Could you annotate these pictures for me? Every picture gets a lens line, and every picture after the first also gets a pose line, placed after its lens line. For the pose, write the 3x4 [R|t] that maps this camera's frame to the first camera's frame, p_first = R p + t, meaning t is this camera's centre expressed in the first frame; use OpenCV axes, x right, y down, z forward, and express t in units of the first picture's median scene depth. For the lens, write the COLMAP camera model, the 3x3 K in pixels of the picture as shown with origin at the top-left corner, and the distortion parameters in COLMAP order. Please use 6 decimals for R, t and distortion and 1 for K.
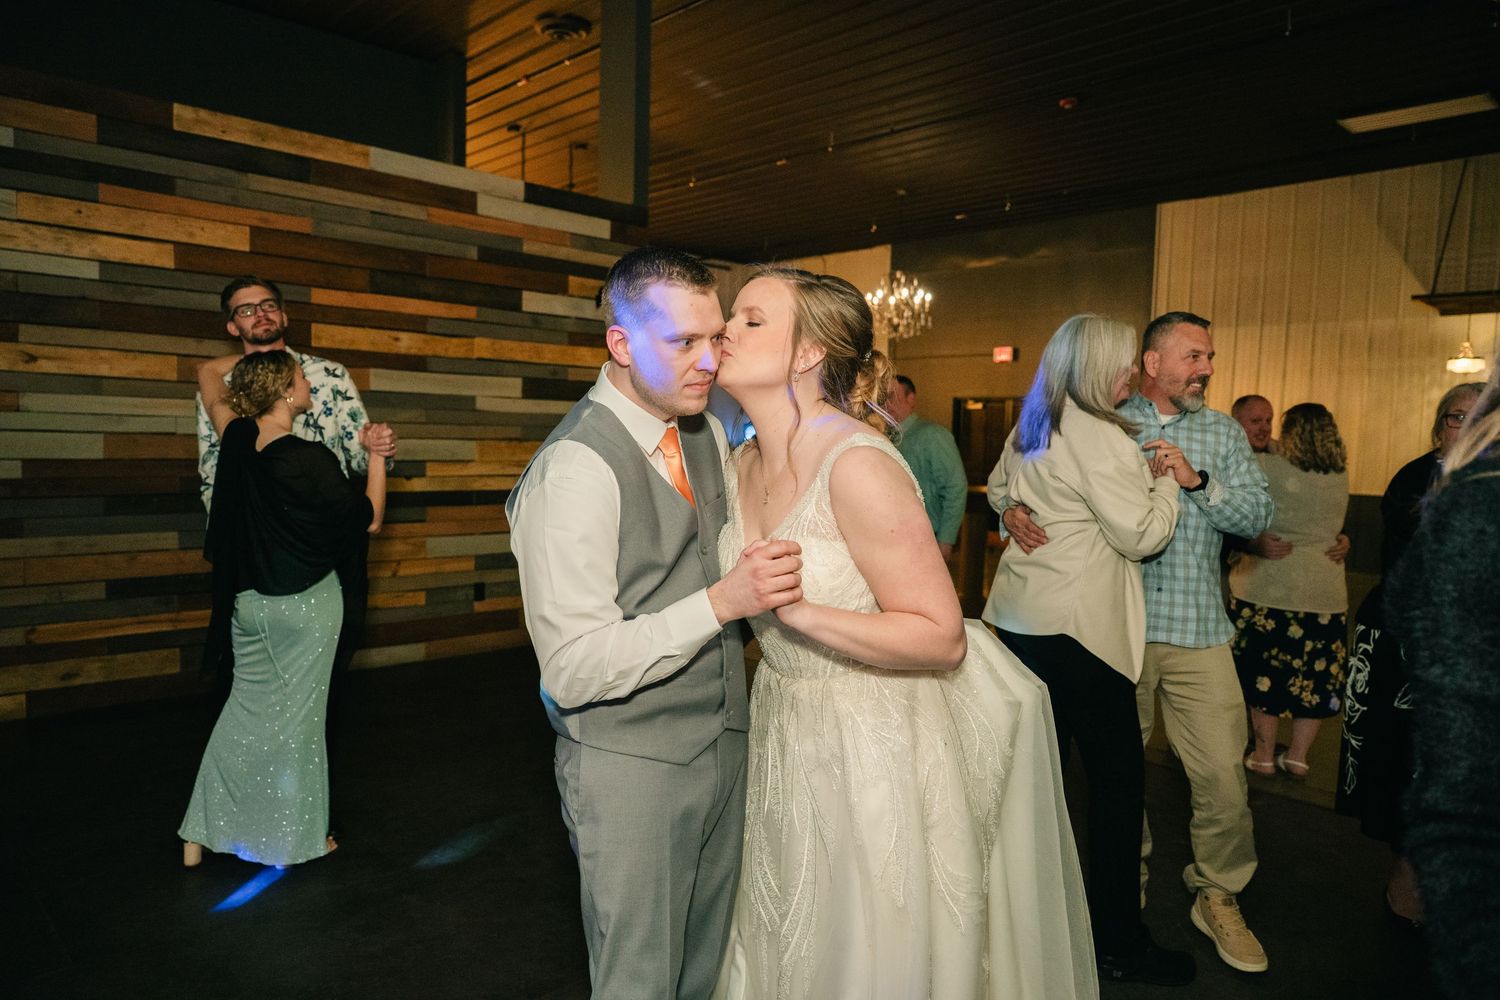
lens RADIAL K [[993.8, 0, 735.2], [0, 993.8, 502.6], [0, 0, 1]] dist [0.001365, 0.002437]
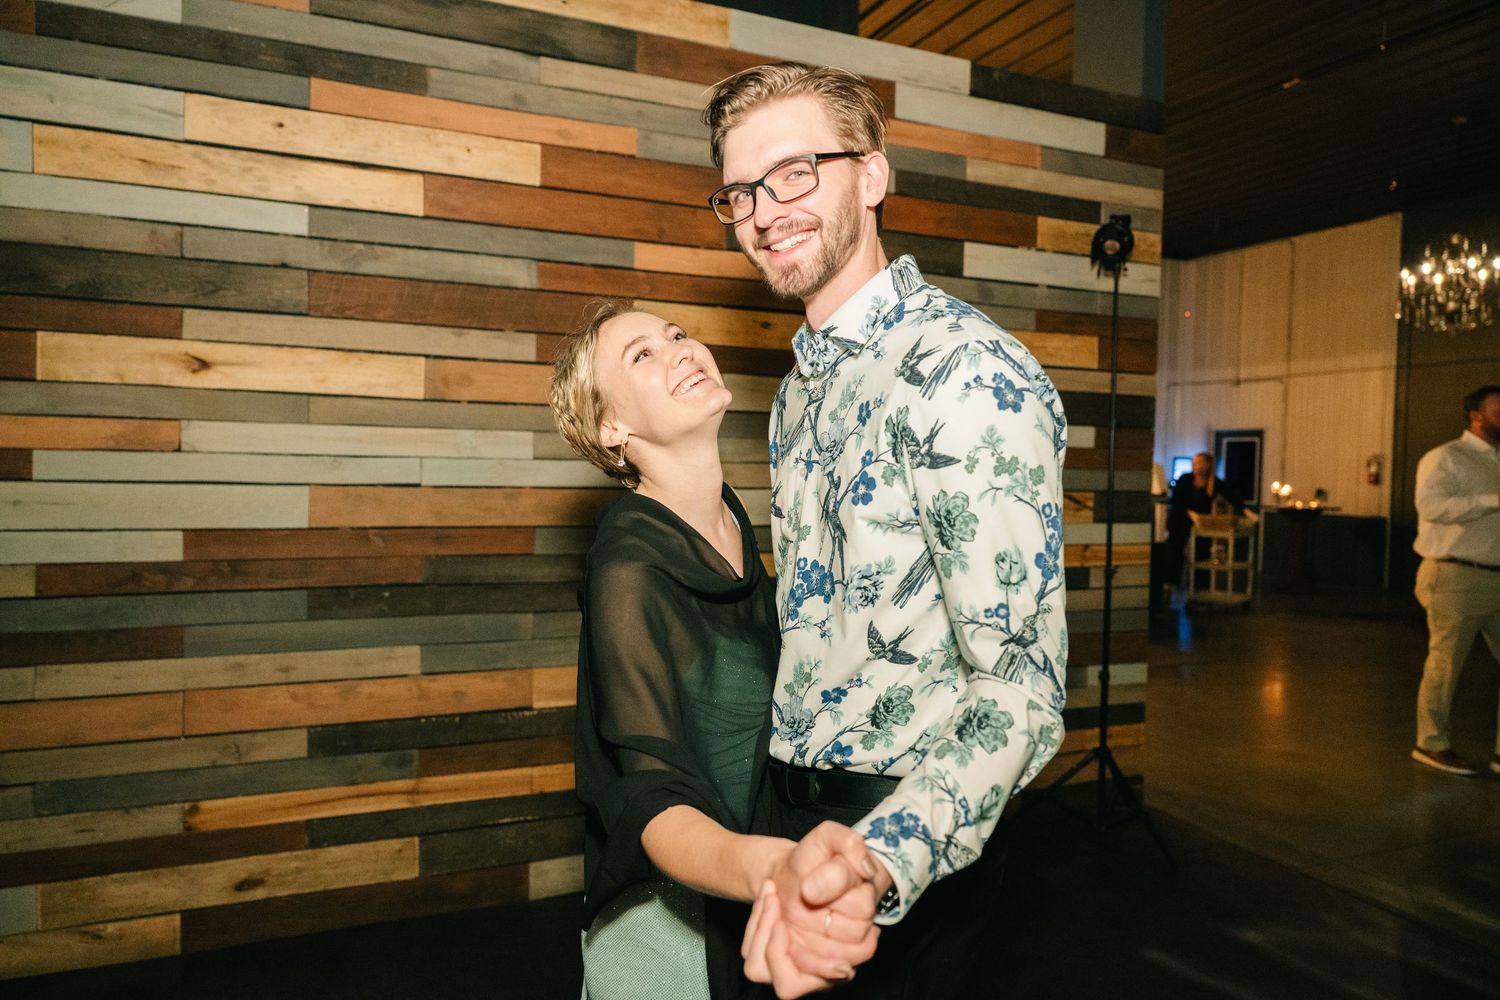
lens RADIAL K [[988.7, 0, 737.4], [0, 988.7, 495.7], [0, 0, 1]] dist [-0.002672, 0.004778]
pose [[0.939237, 0.003010, -0.343257, -0.137852], [-0.017503, 0.999081, -0.039133, -0.033907], [0.342824, 0.042764, 0.938426, 0.398452]]
